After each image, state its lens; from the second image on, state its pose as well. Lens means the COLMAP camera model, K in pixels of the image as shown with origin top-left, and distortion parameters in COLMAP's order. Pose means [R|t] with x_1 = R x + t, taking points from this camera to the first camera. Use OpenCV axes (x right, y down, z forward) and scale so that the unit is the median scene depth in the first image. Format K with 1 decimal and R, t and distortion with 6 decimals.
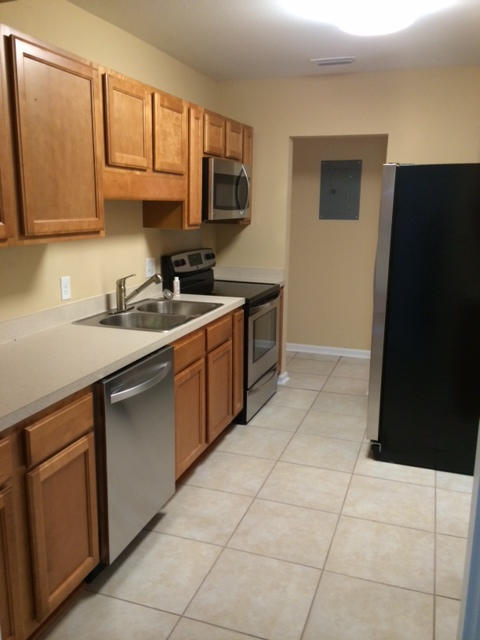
lens RADIAL K [[548.0, 0, 239.7], [0, 548.0, 319.6], [0, 0, 1]] dist [0.003681, -0.018896]
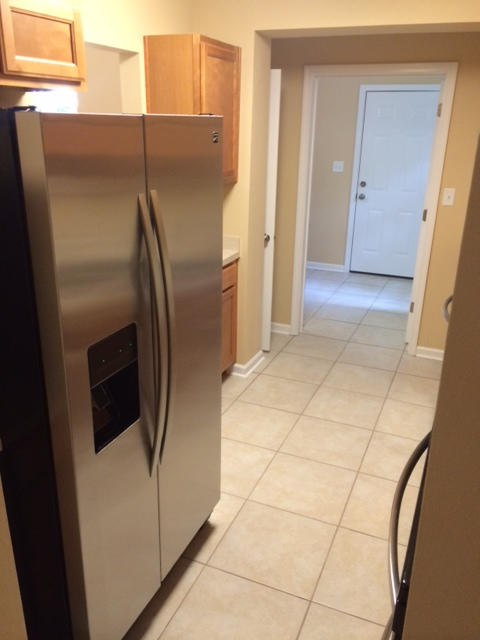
lens RADIAL K [[548.0, 0, 239.6], [0, 548.0, 320.1], [0, 0, 1]] dist [0.003681, -0.018896]
pose [[-0.997704, -0.043398, 0.051993, 0.222336], [-0.009715, 0.851478, 0.524300, -0.466843], [-0.067025, 0.522591, -0.849945, 1.879285]]
